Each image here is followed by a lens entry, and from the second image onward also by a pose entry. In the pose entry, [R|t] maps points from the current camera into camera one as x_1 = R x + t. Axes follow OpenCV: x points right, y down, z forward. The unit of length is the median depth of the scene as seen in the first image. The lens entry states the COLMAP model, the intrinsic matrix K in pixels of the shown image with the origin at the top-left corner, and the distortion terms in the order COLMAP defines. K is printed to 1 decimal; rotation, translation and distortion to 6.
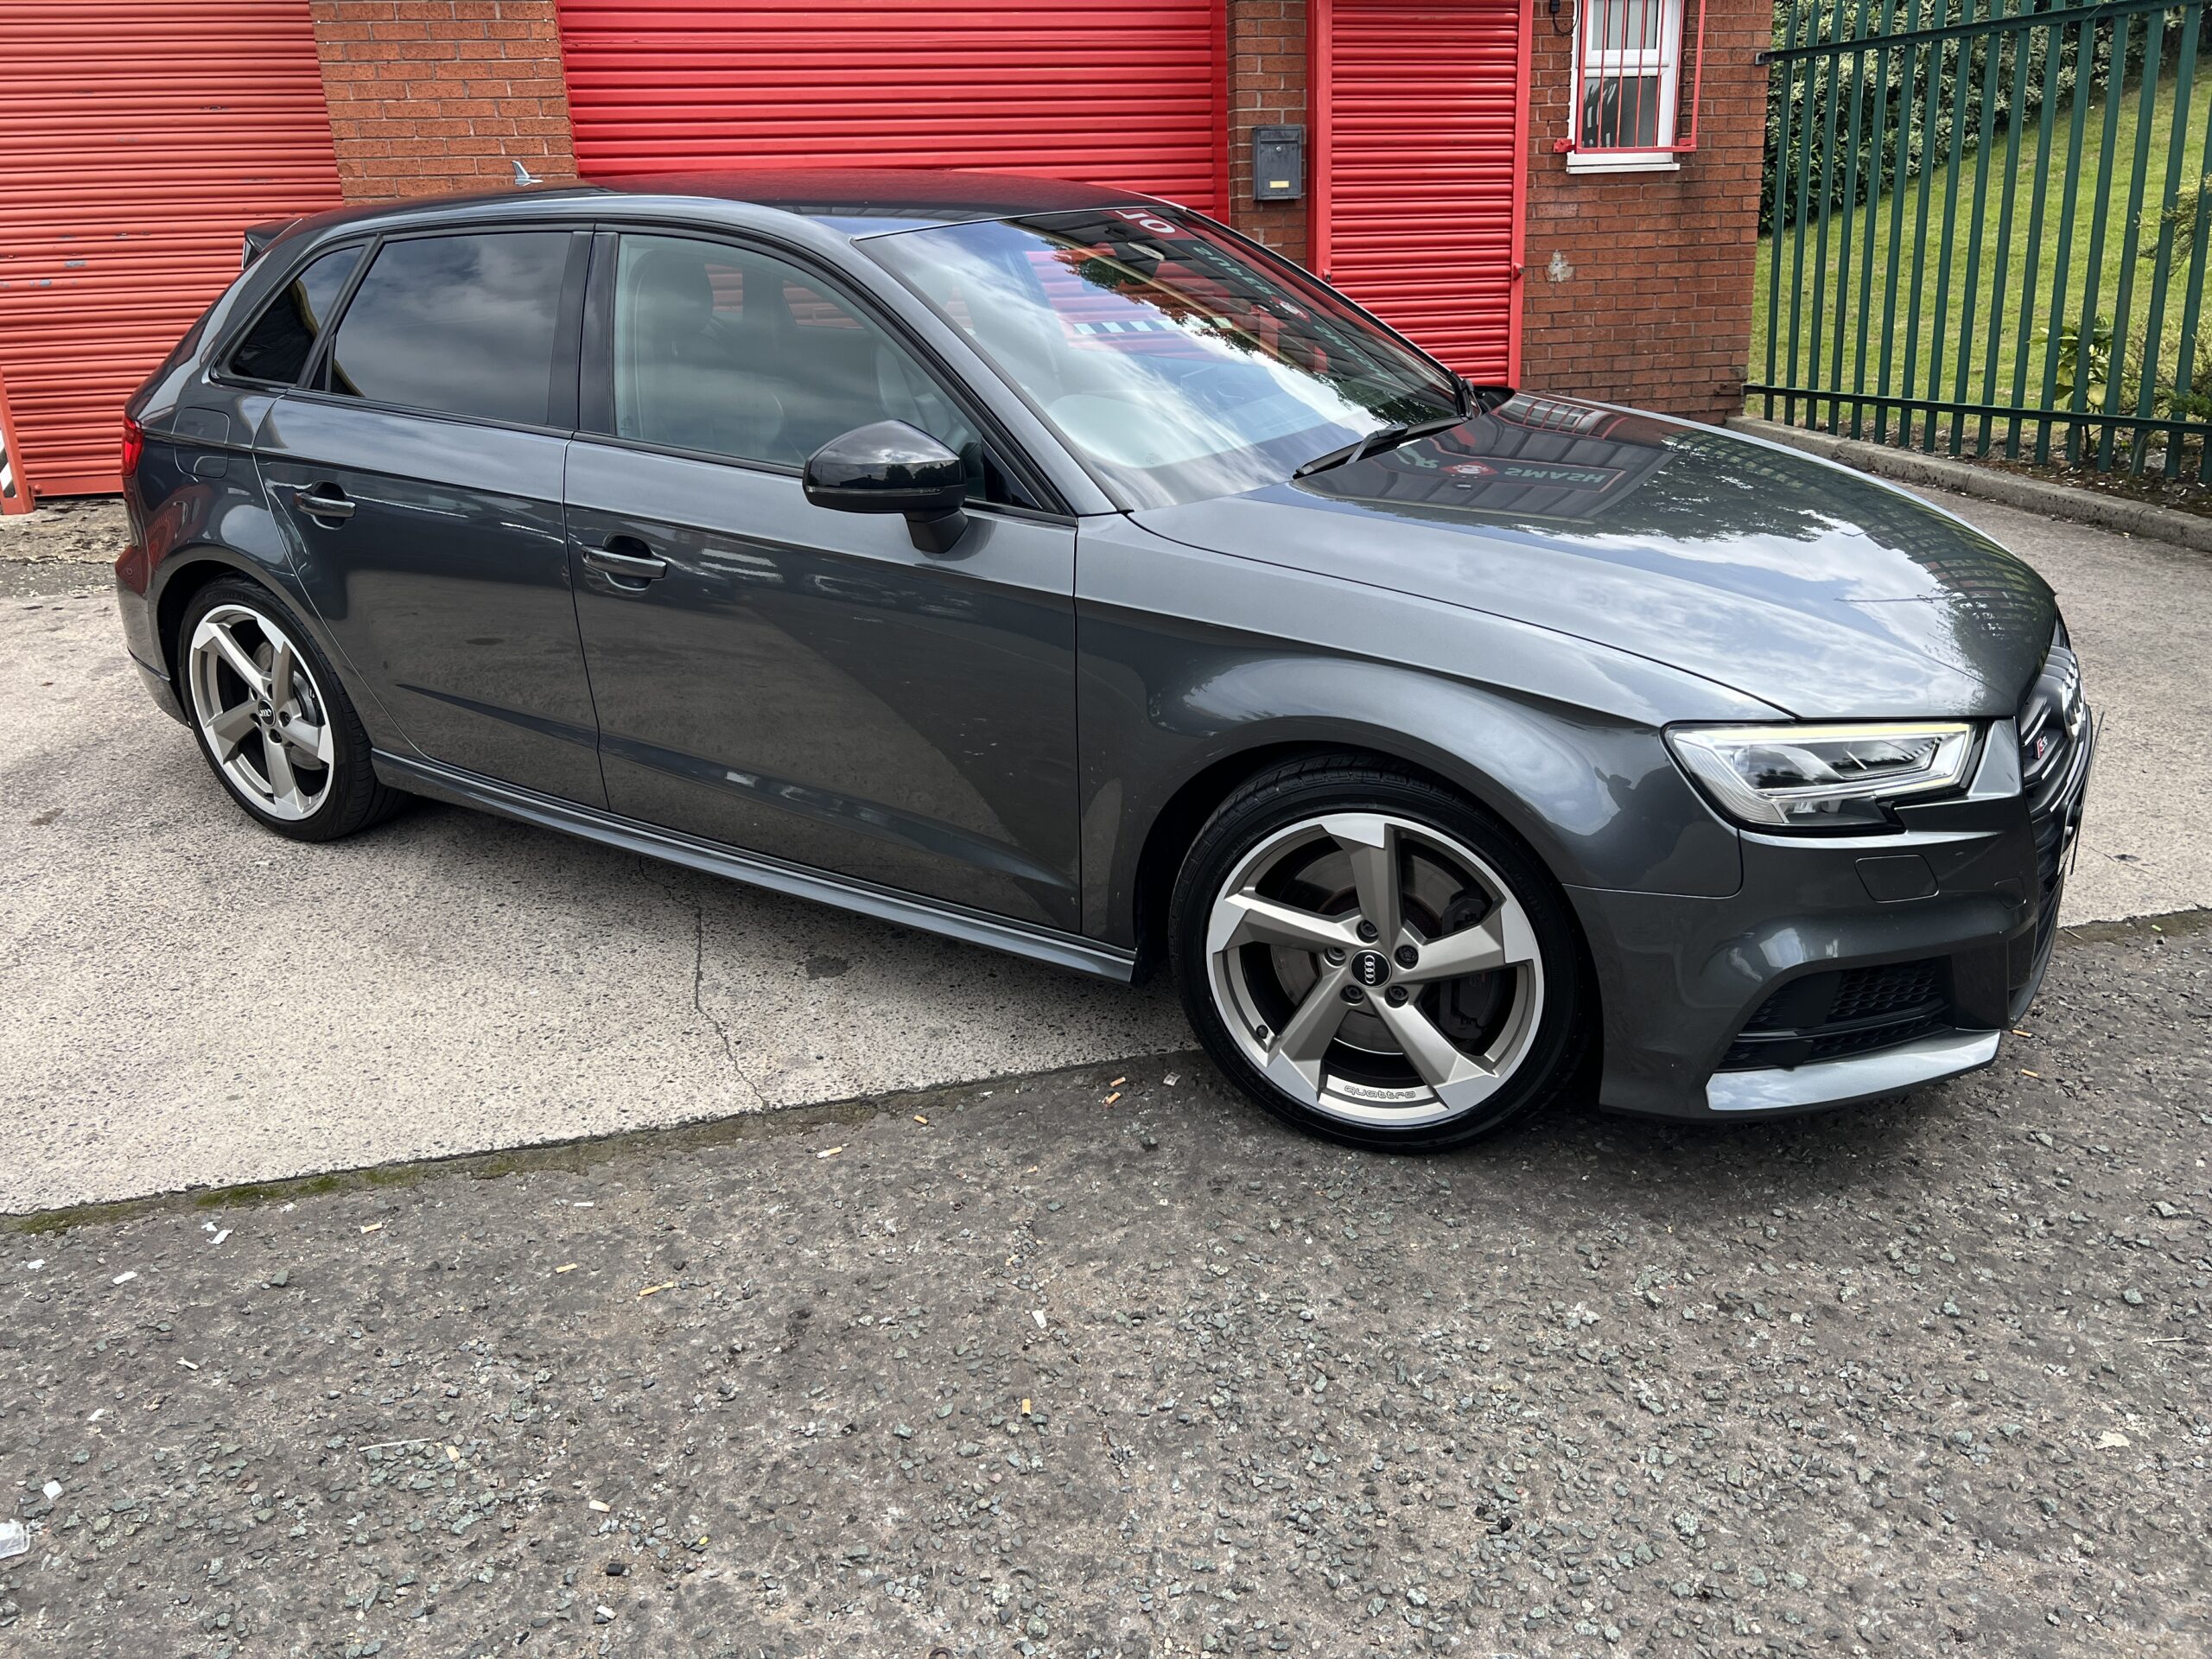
lens RADIAL K [[1686.4, 0, 1124.9], [0, 1686.4, 805.6], [0, 0, 1]] dist [0.039853, -0.048932]
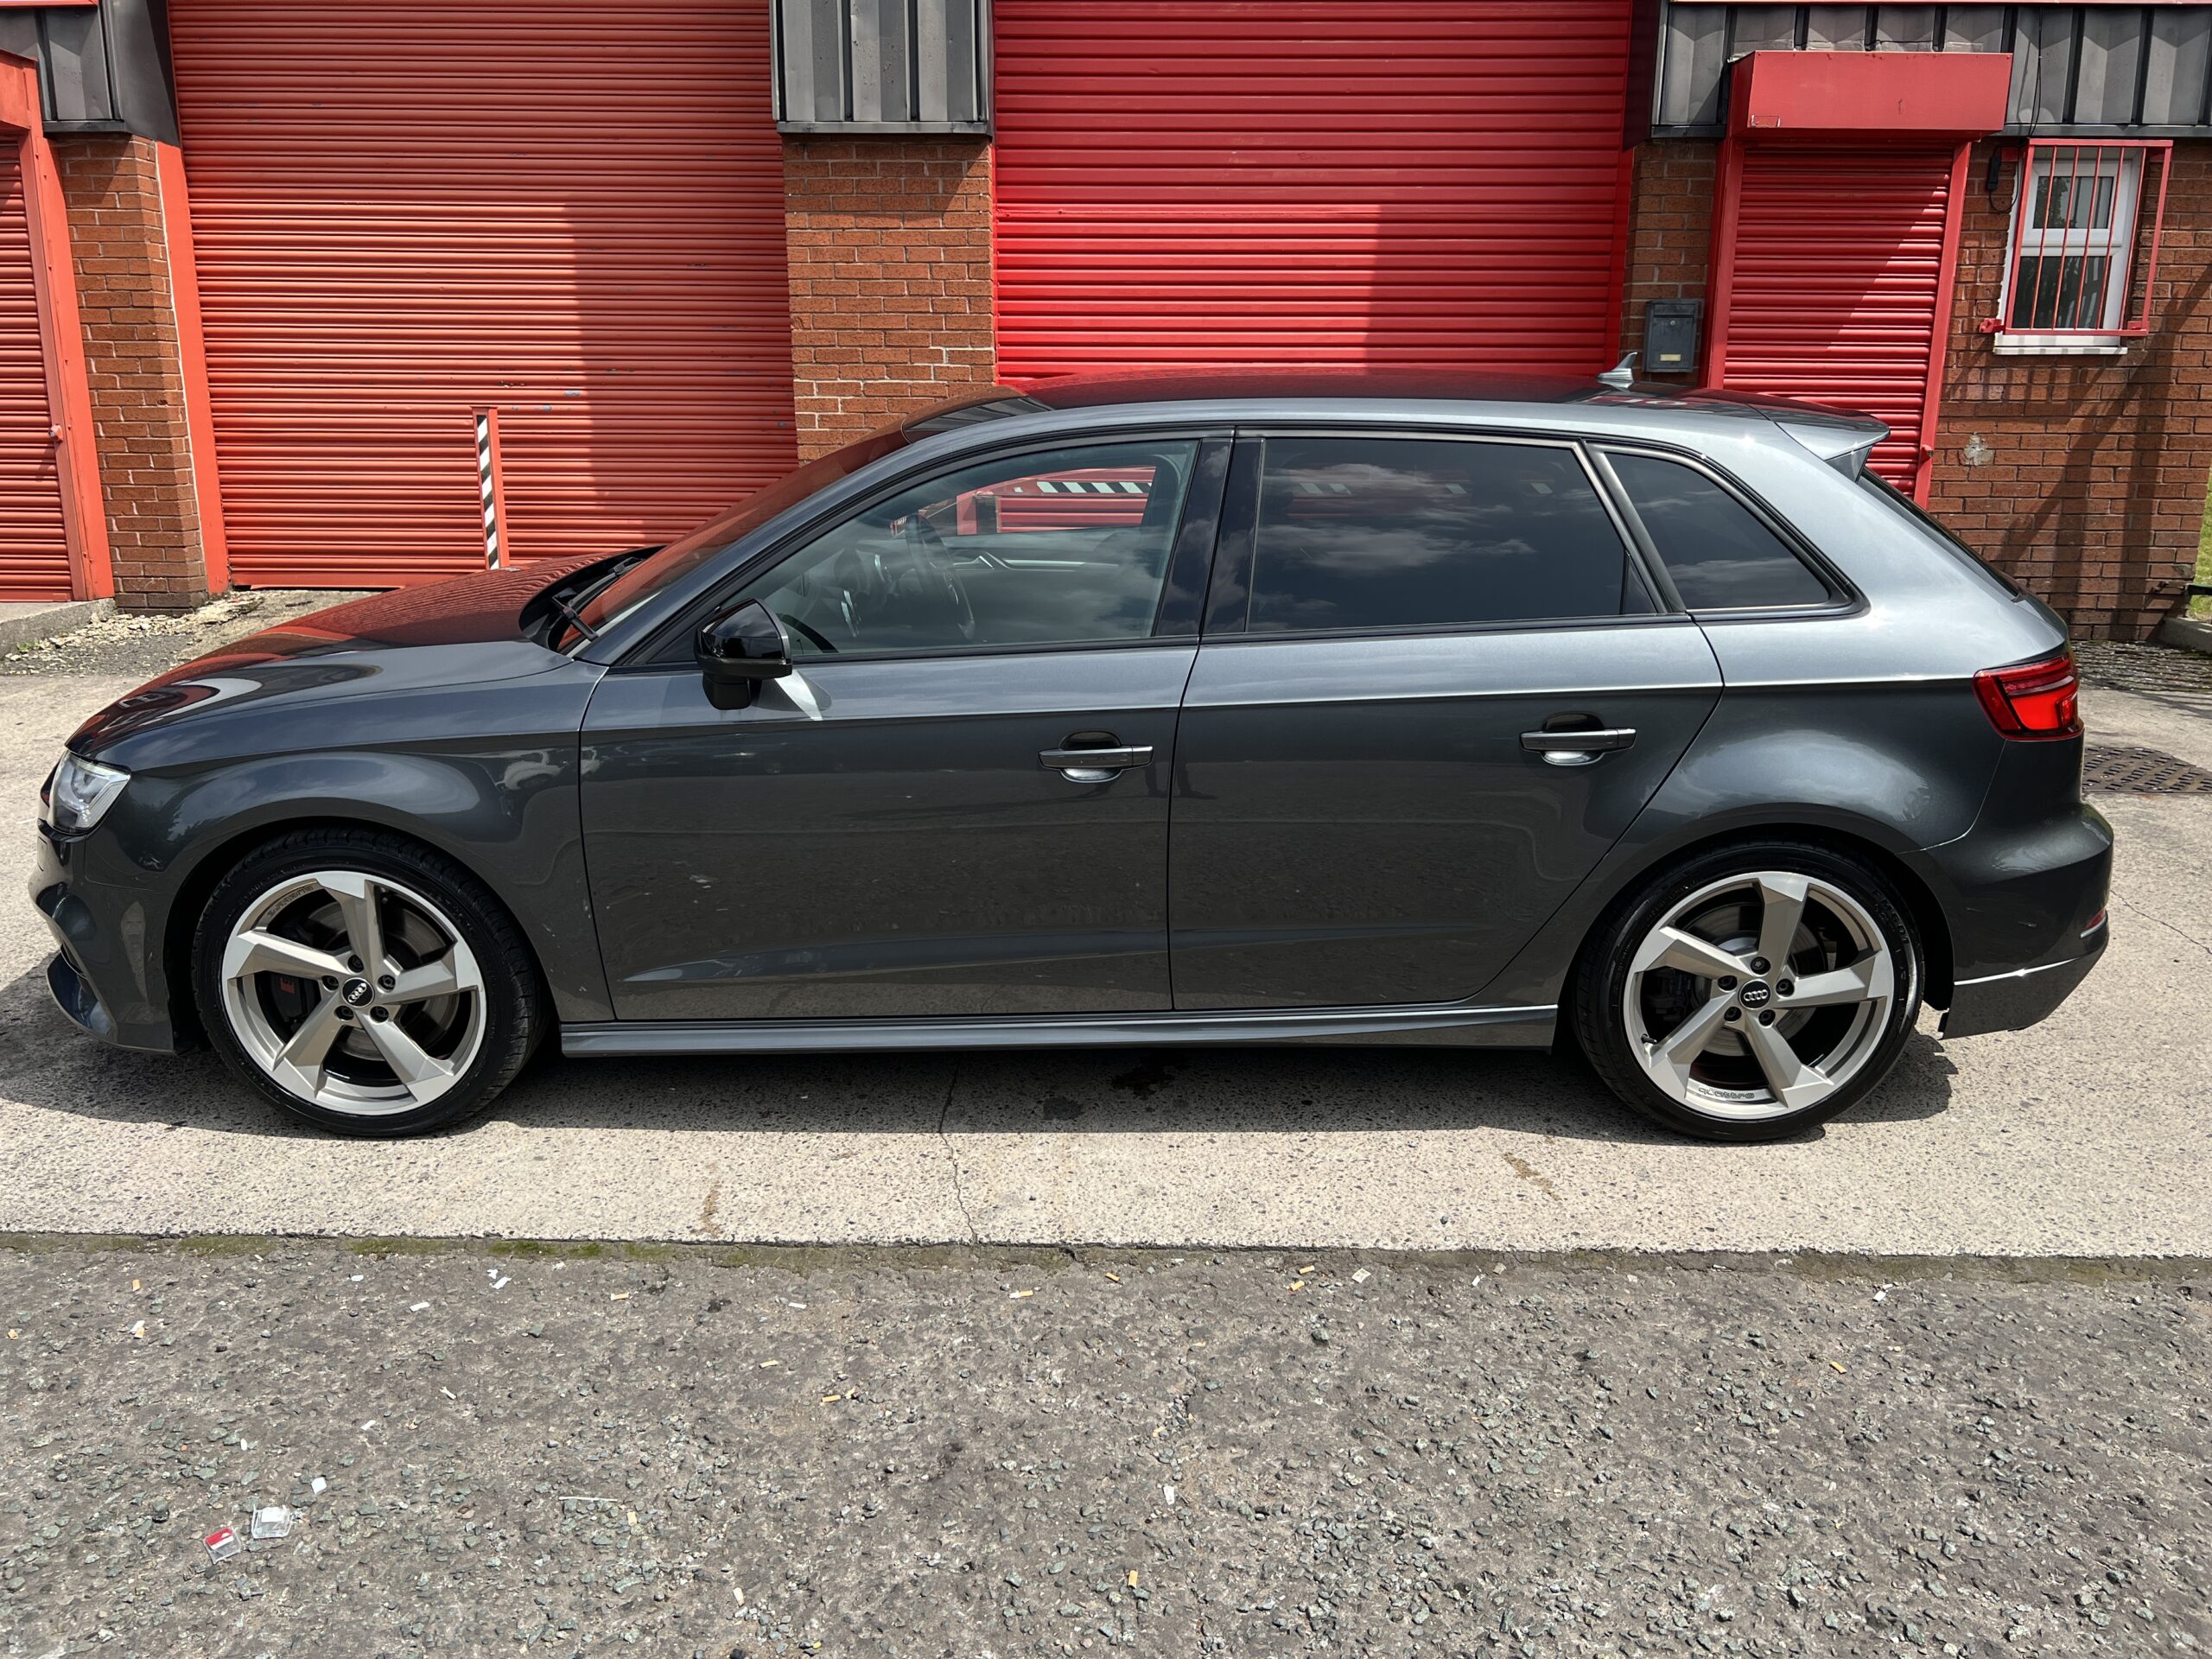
lens RADIAL K [[1686.4, 0, 1110.5], [0, 1686.4, 814.4], [0, 0, 1]] dist [0.039853, -0.048932]
pose [[0.967114, 0.097172, -0.235049, 0.101007], [-0.111934, 0.992443, -0.050269, -0.047037], [0.228388, 0.074926, 0.970683, -0.044159]]
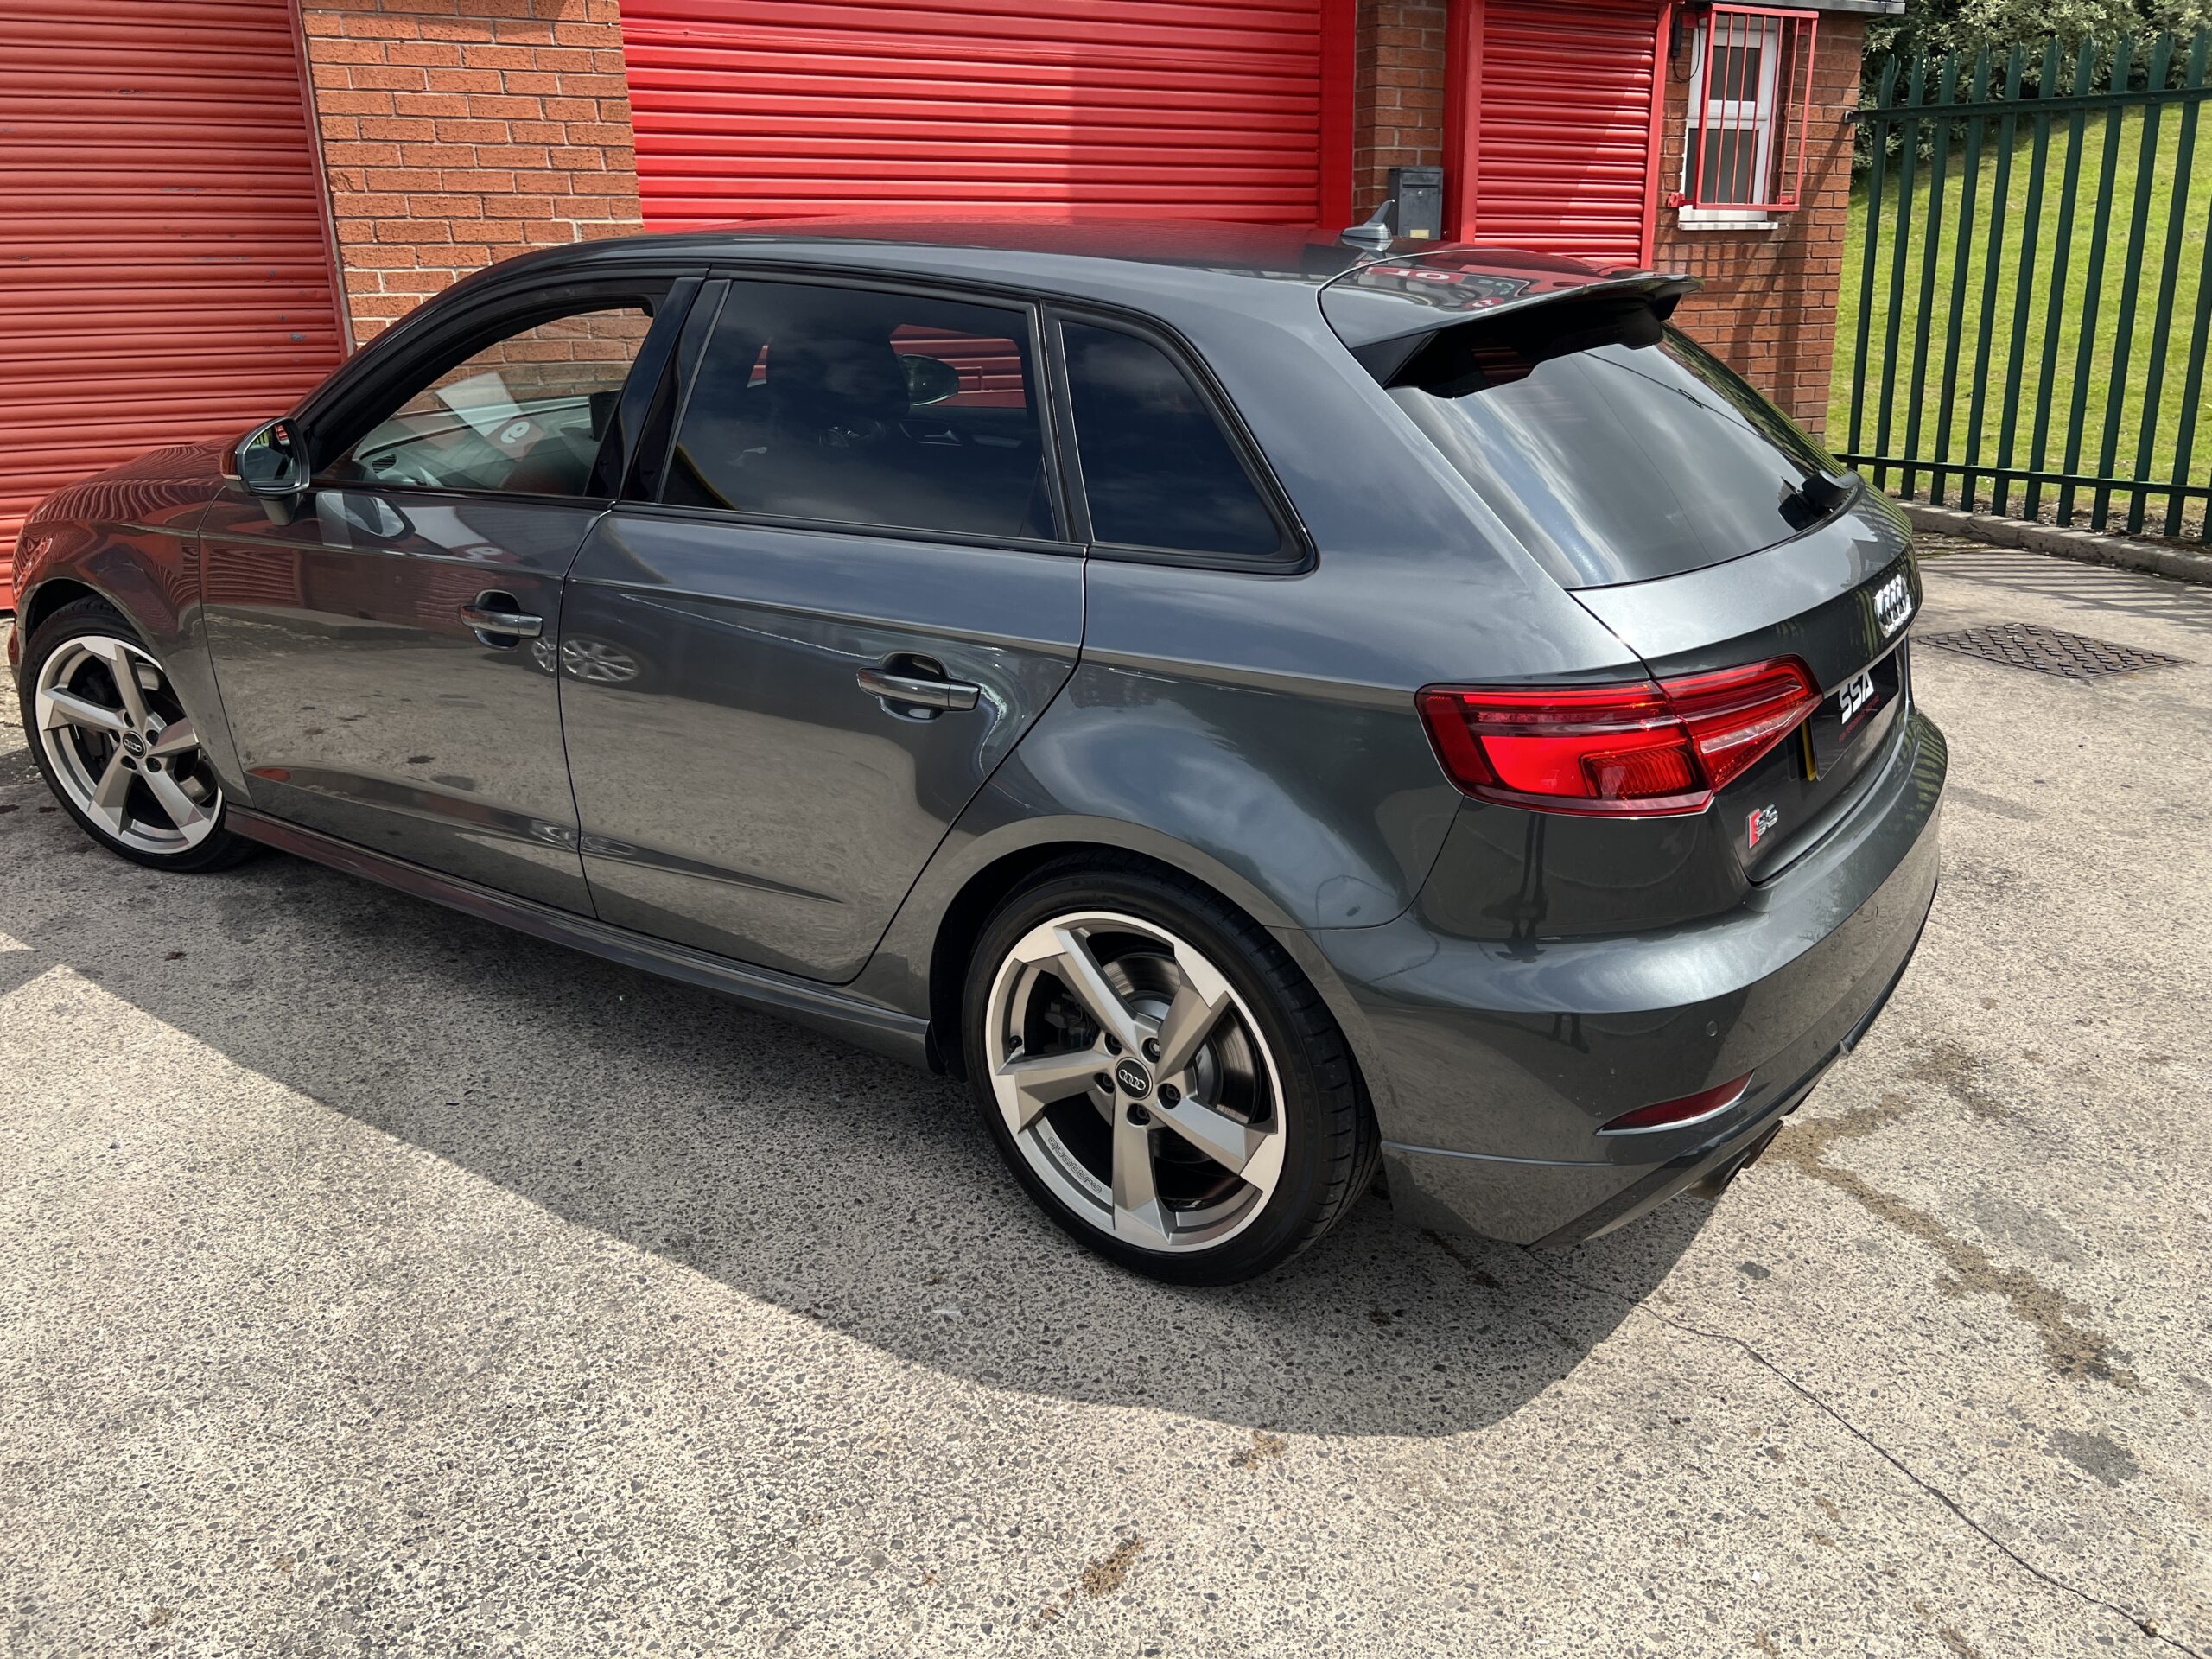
lens RADIAL K [[1686.4, 0, 1129.2], [0, 1686.4, 798.4], [0, 0, 1]] dist [0.039853, -0.048932]
pose [[0.971790, -0.047360, 0.231043, -0.823513], [0.051582, 0.998593, -0.012263, -0.204034], [-0.230137, 0.023835, 0.972866, 0.535438]]
